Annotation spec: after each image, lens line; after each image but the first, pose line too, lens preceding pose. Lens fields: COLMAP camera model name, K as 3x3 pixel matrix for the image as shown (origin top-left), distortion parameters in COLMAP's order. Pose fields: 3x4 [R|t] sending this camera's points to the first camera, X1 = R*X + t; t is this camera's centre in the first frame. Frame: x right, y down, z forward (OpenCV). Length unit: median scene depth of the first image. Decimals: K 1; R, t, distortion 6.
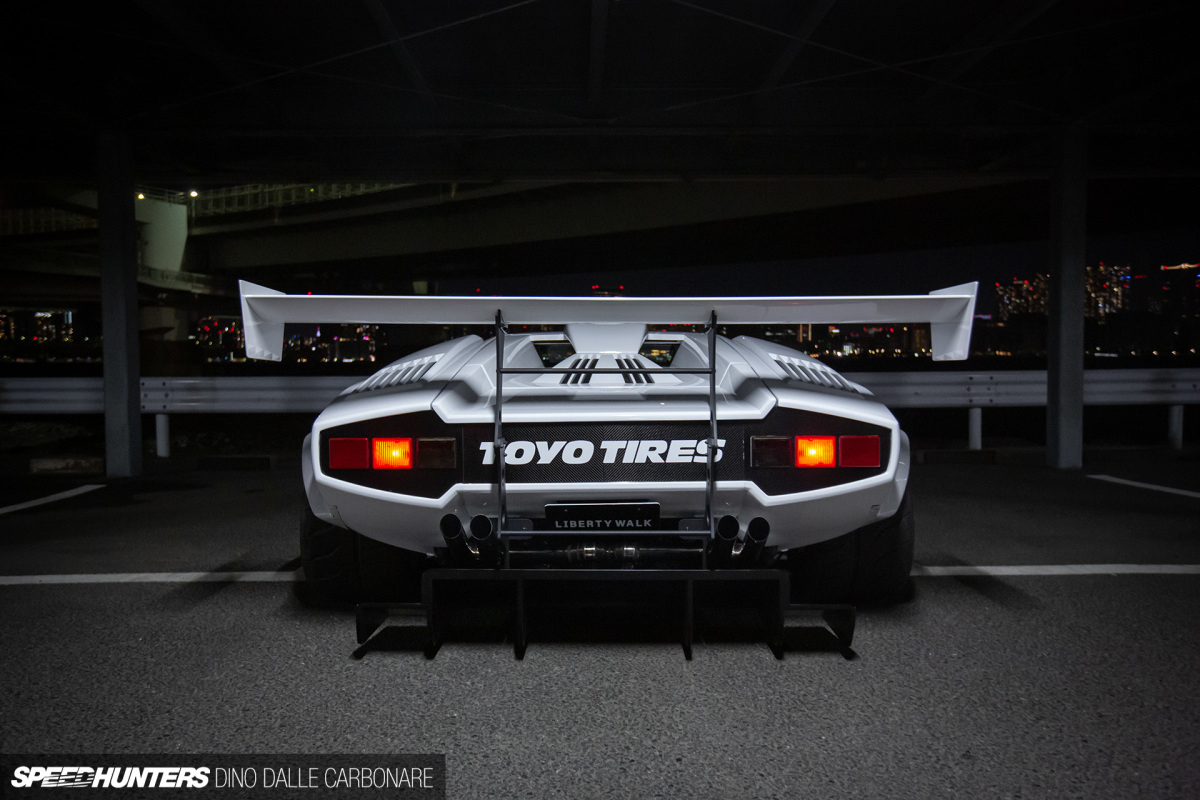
lens RADIAL K [[874.1, 0, 608.8], [0, 874.1, 397.3], [0, 0, 1]] dist [0.001729, 0.023717]
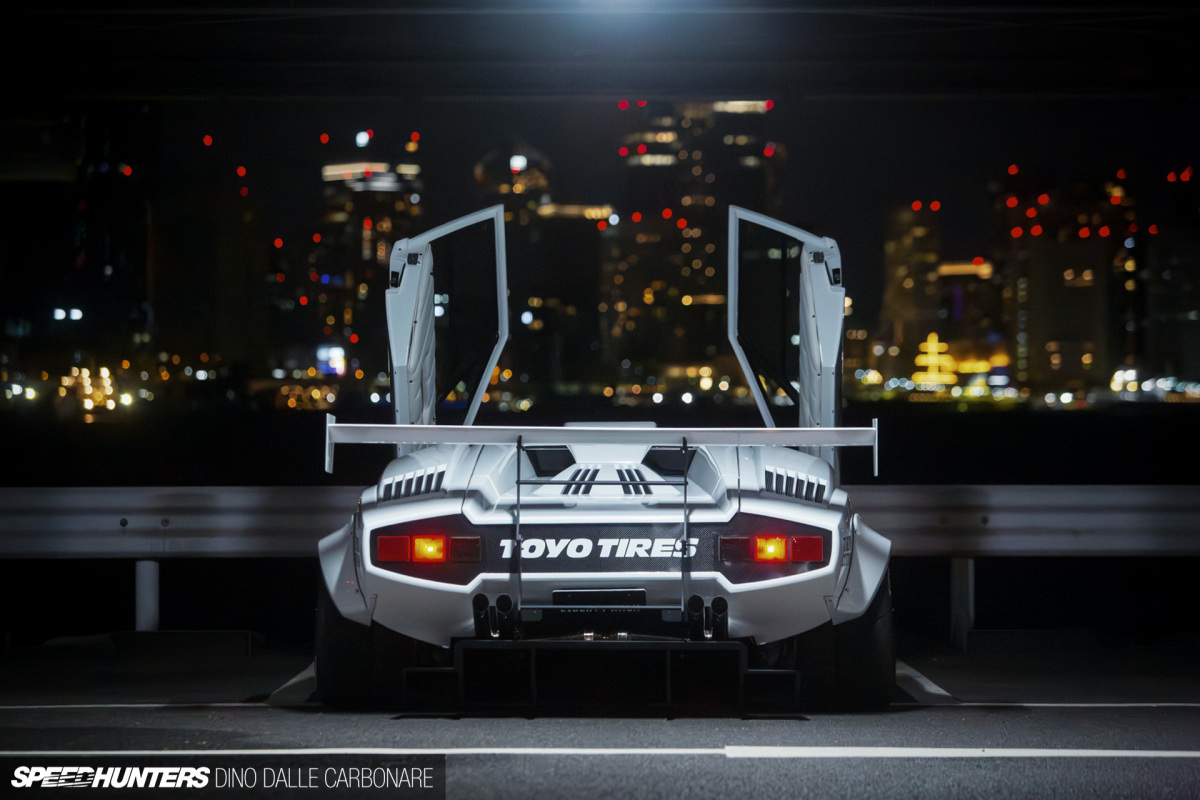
lens RADIAL K [[4444.8, 0, 604.3], [0, 4444.8, 398.4], [0, 0, 1]] dist [0.254119, 0.000000]
pose [[0.999772, 0.005553, -0.020620, 0.128192], [-0.006487, 0.998943, -0.045512, 0.137241], [0.020345, 0.045635, 0.998751, -5.299335]]
